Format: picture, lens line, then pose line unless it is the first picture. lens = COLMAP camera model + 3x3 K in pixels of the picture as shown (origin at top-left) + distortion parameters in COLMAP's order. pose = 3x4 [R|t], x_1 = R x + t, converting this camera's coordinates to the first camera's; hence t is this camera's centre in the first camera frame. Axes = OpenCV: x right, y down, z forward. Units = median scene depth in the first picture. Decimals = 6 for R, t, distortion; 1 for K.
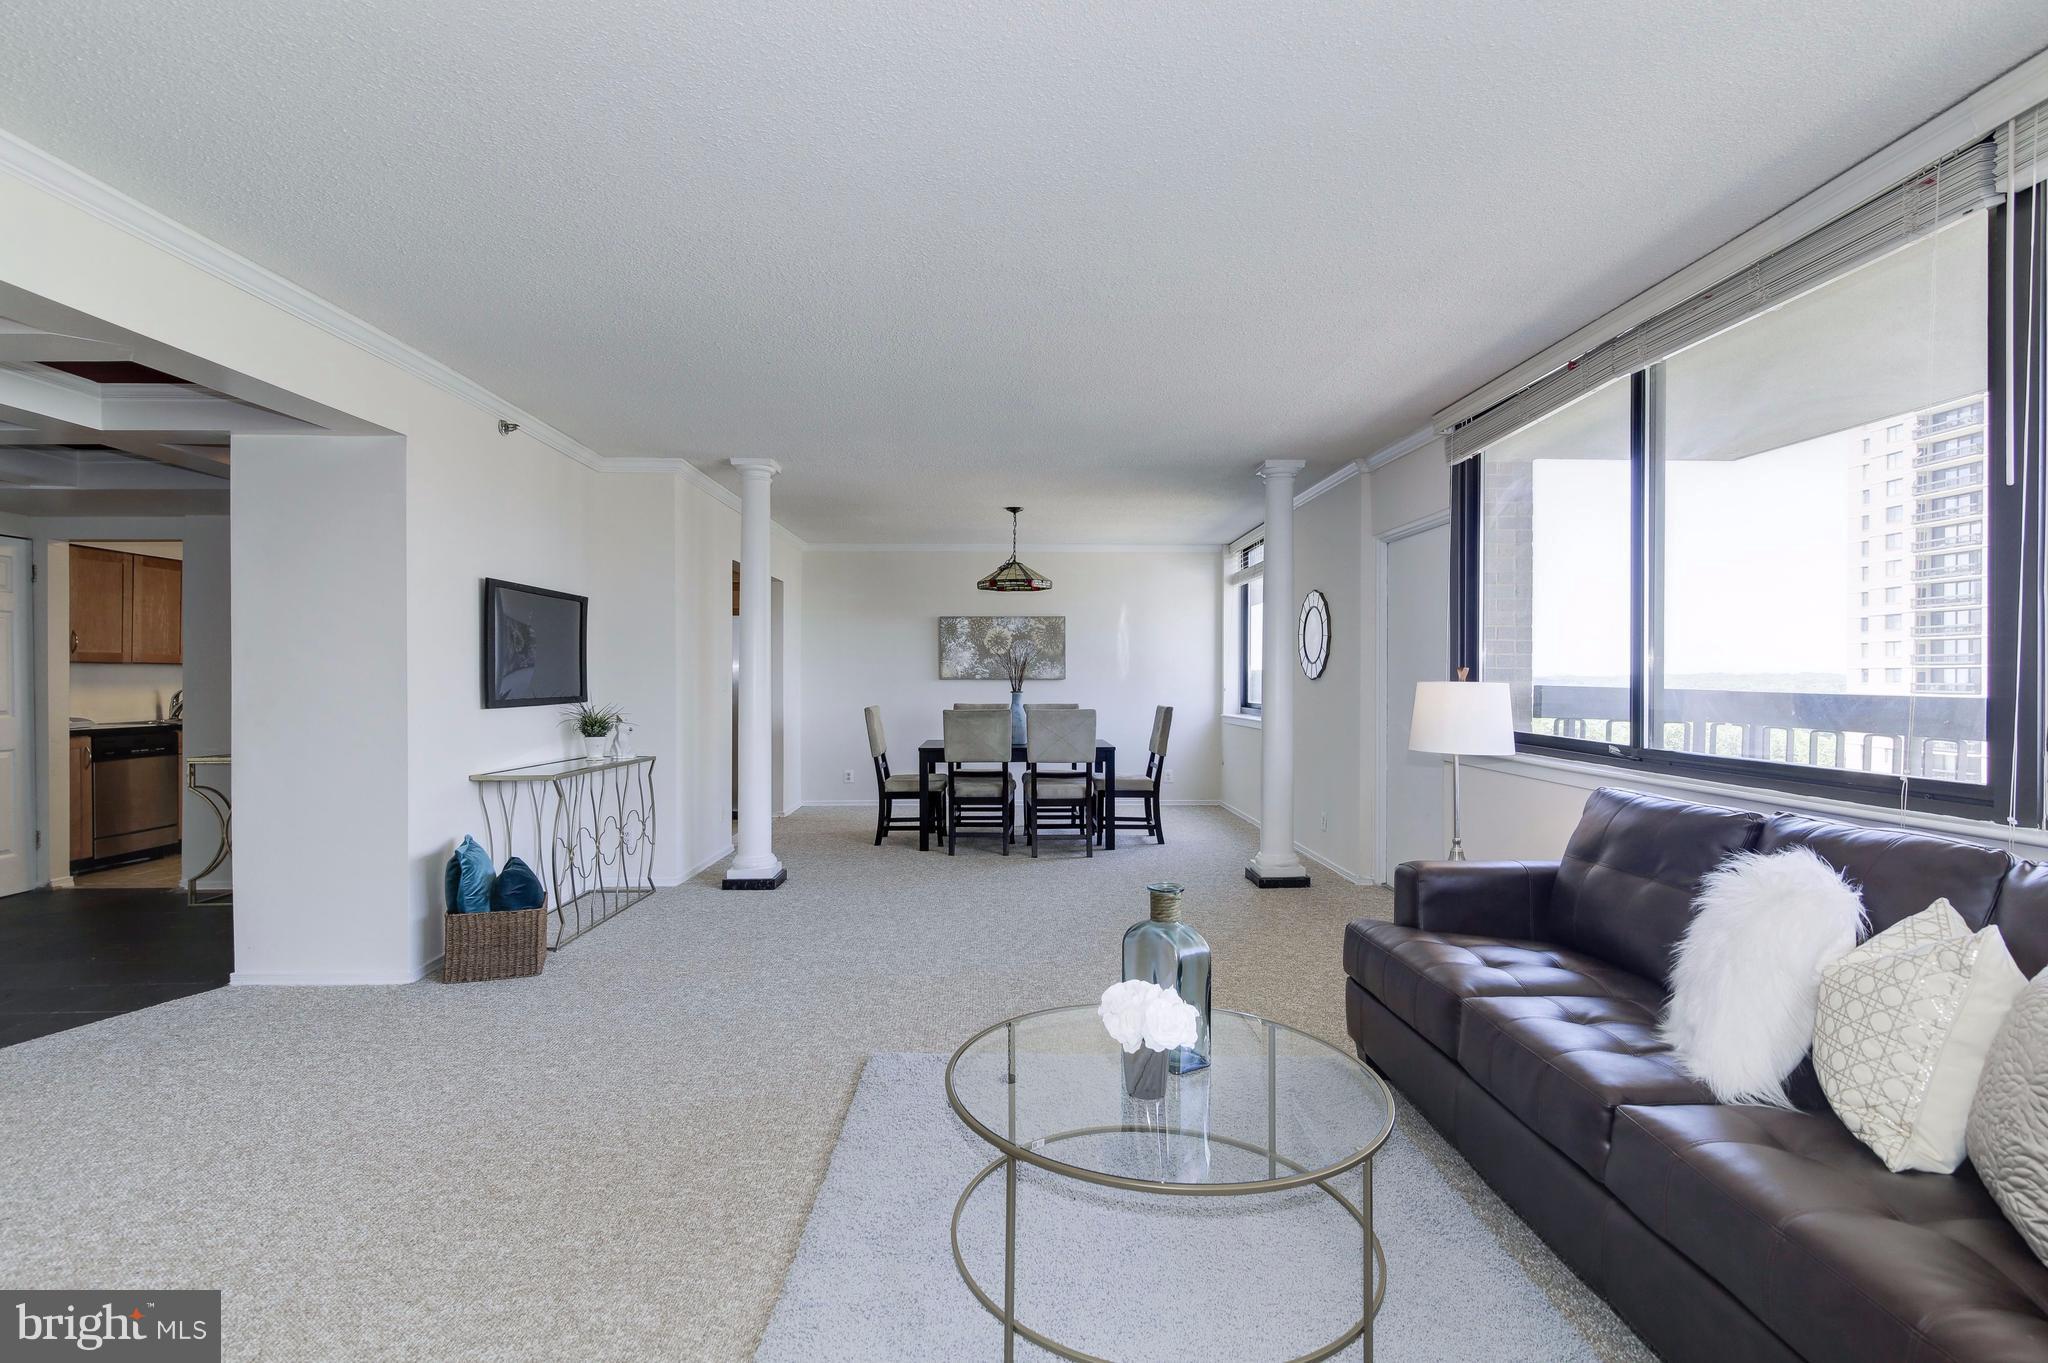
lens RADIAL K [[924.5, 0, 1021.2], [0, 924.5, 685.5], [0, 0, 1]] dist [-0.003068, -0.000165]
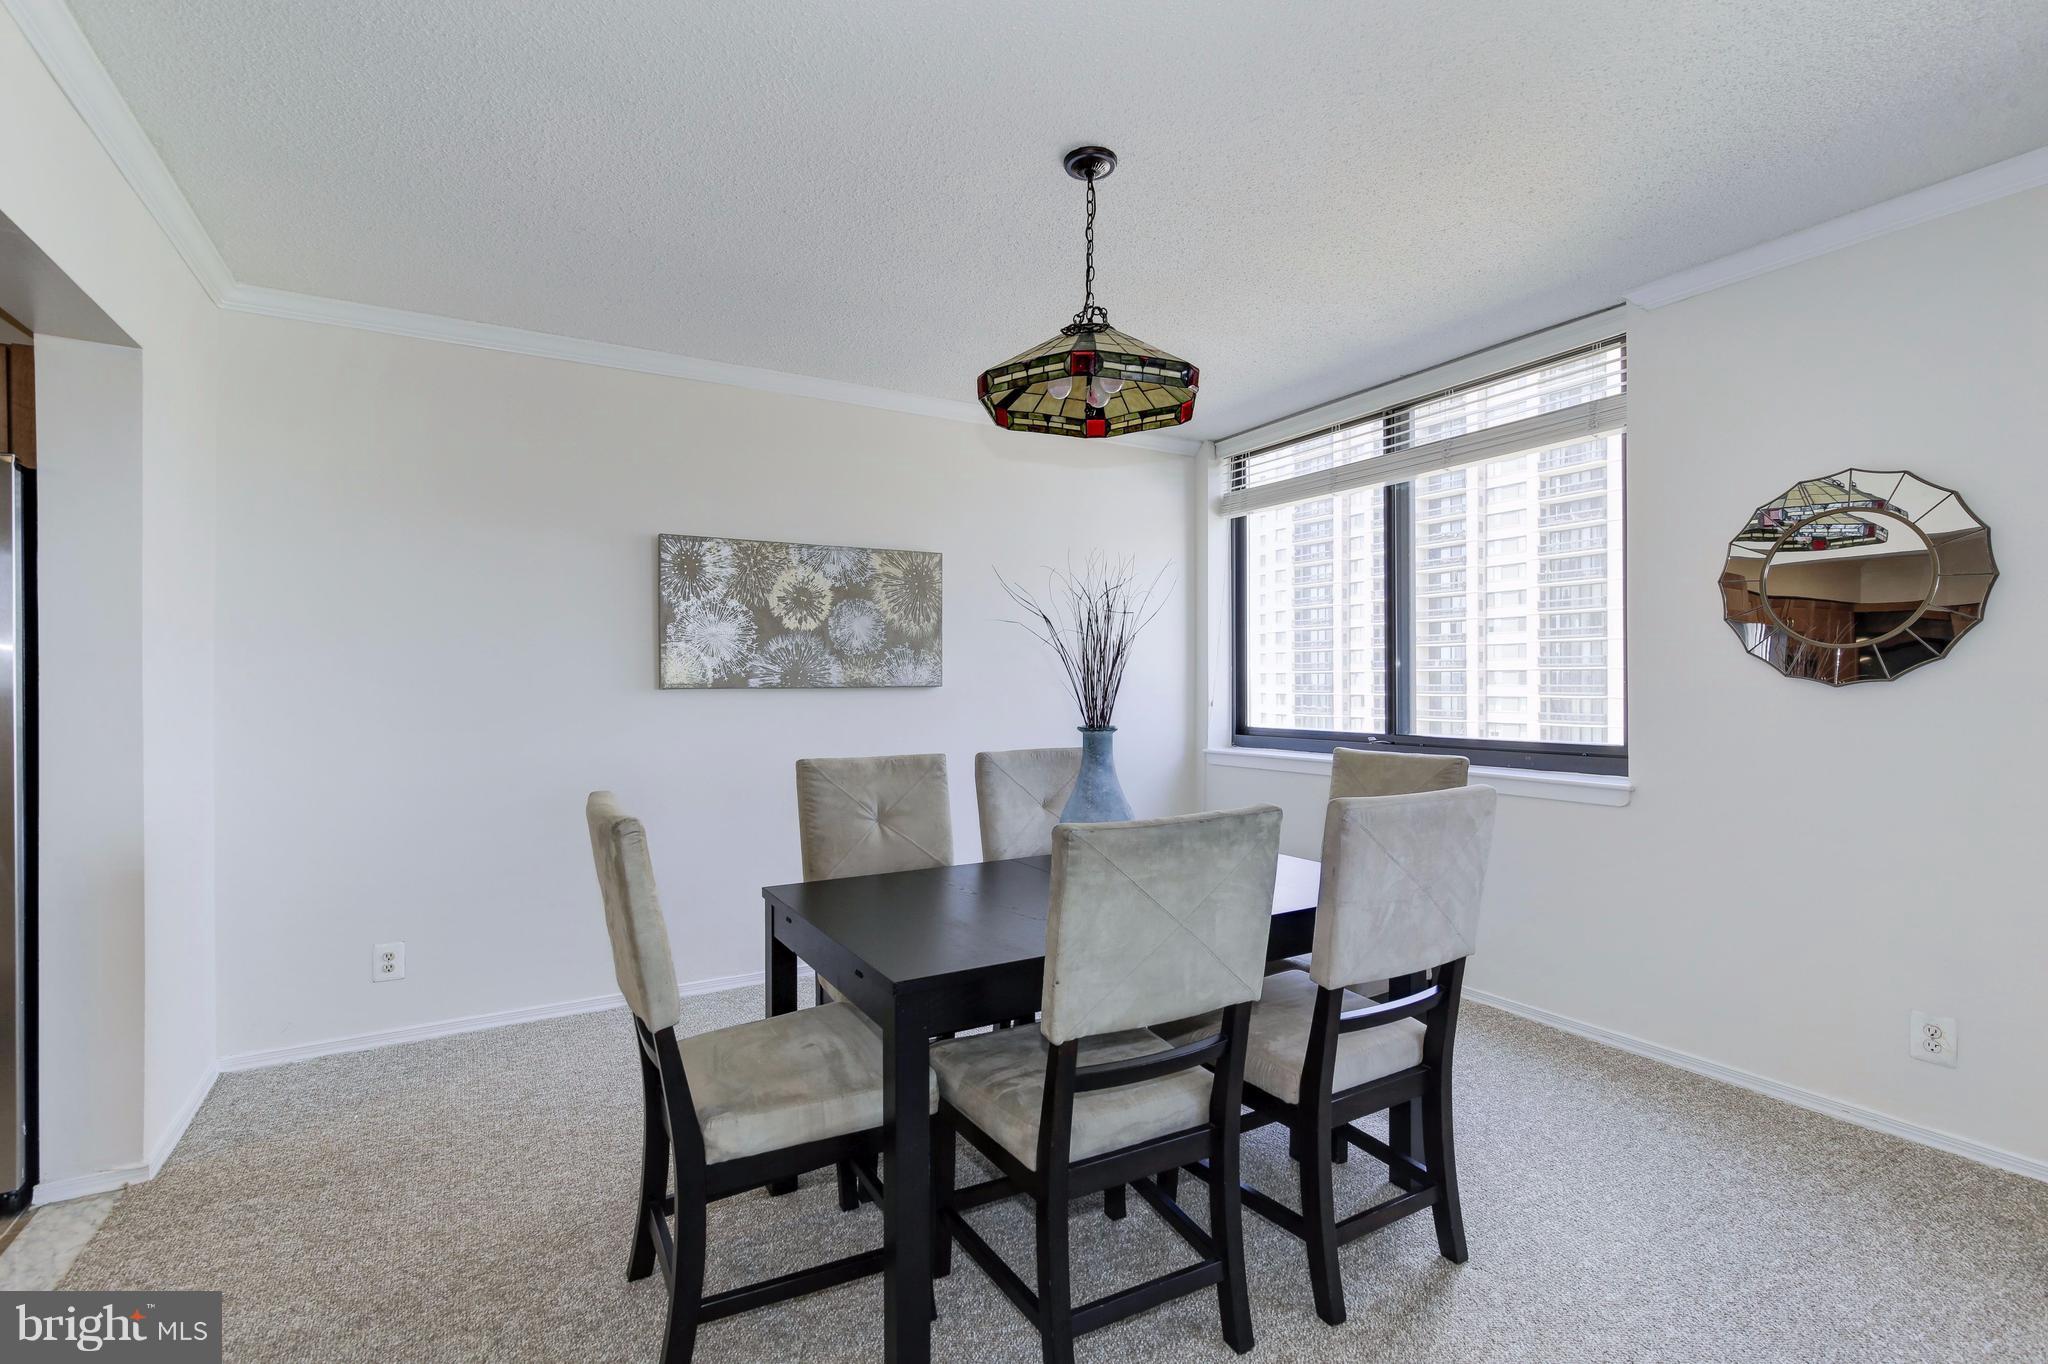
lens RADIAL K [[924.5, 0, 1021.2], [0, 924.5, 686.0], [0, 0, 1]] dist [-0.003068, -0.000165]
pose [[0.872549, -0.005012, 0.488501, -0.147572], [0.007278, 0.999970, -0.002741, -0.005641], [-0.488472, 0.005947, 0.872559, 0.569532]]
